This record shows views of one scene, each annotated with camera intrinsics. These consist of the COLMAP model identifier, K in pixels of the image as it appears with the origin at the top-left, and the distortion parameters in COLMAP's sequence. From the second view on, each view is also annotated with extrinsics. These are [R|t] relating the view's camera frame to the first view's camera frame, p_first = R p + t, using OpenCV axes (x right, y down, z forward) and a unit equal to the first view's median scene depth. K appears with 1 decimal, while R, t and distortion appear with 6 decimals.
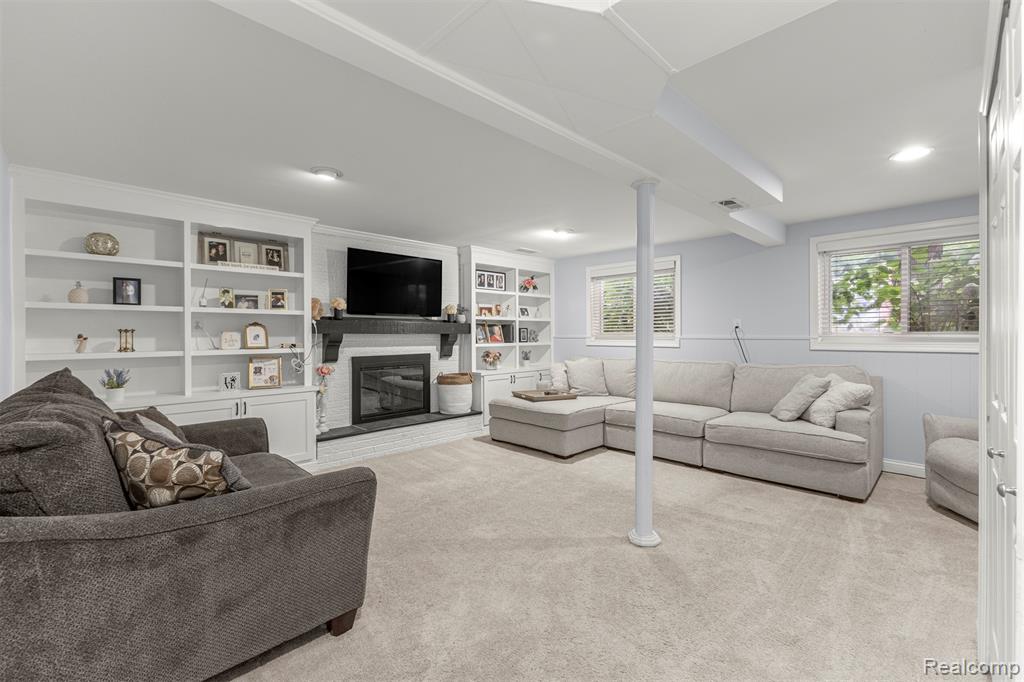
lens RADIAL K [[443.8, 0, 512.0], [0, 443.8, 341.0], [0, 0, 1]] dist [0.013798, 0.000342]
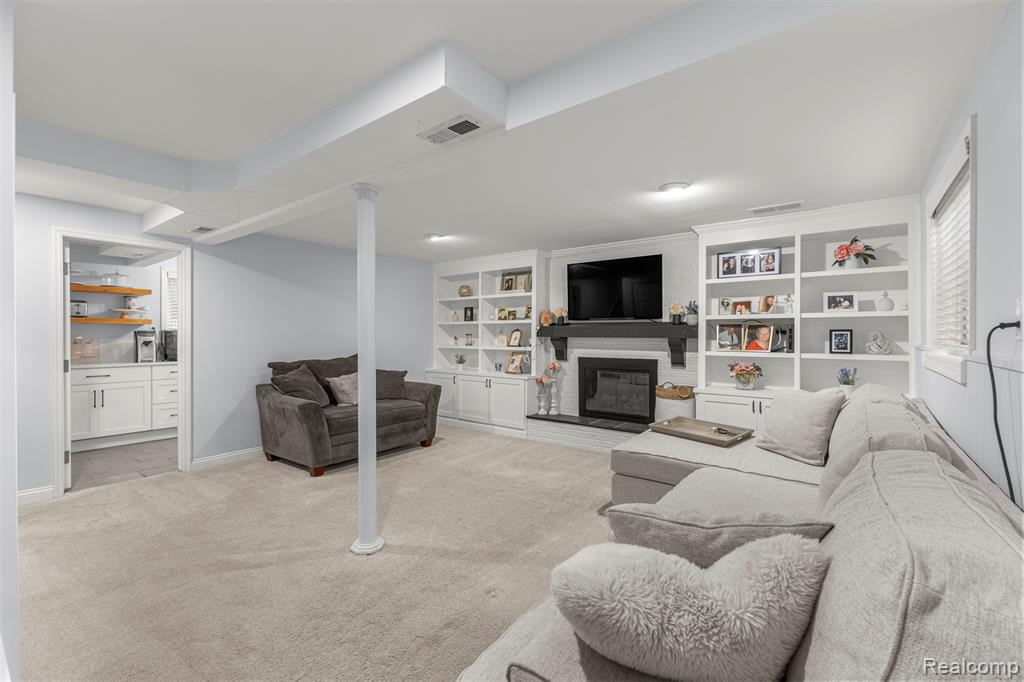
lens RADIAL K [[443.8, 0, 512.0], [0, 443.8, 341.0], [0, 0, 1]] dist [0.013798, 0.000342]
pose [[0.137840, 0.017921, -0.990292, 0.666403], [-0.018405, 0.999710, 0.015529, -0.018179], [0.990283, 0.016085, 0.138130, 0.586655]]
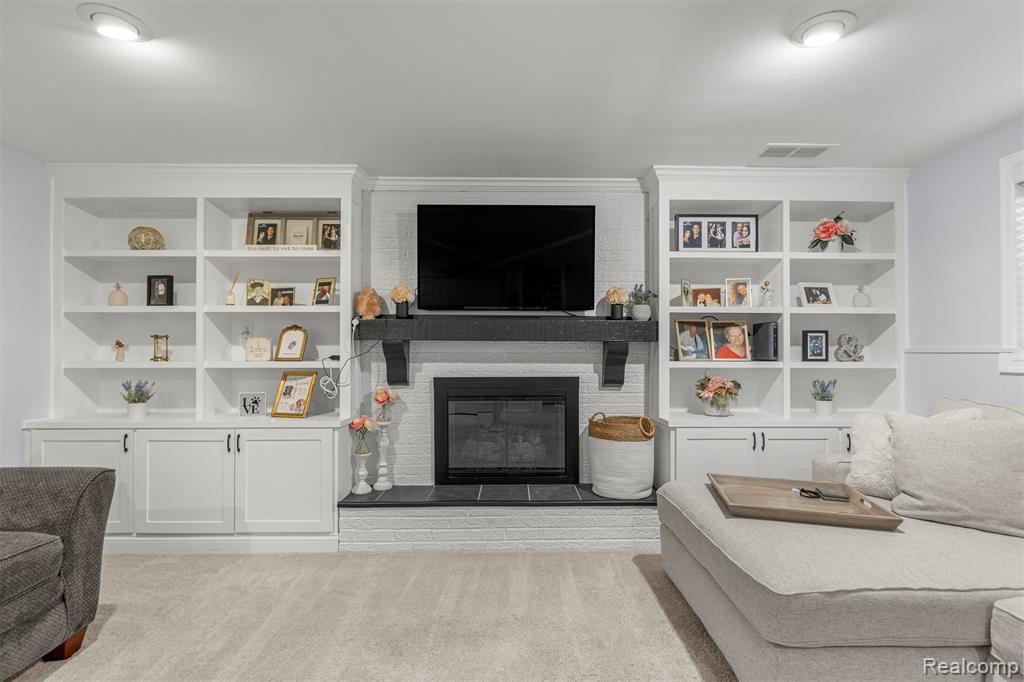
lens RADIAL K [[487.0, 0, 514.0], [0, 487.0, 351.9], [0, 0, 1]] dist [0.000184, 0.000011]
pose [[0.724813, 0.003108, -0.688938, 0.177102], [-0.015094, 0.999821, -0.011370, 0.004483], [0.688780, 0.018640, 0.724731, 0.503942]]
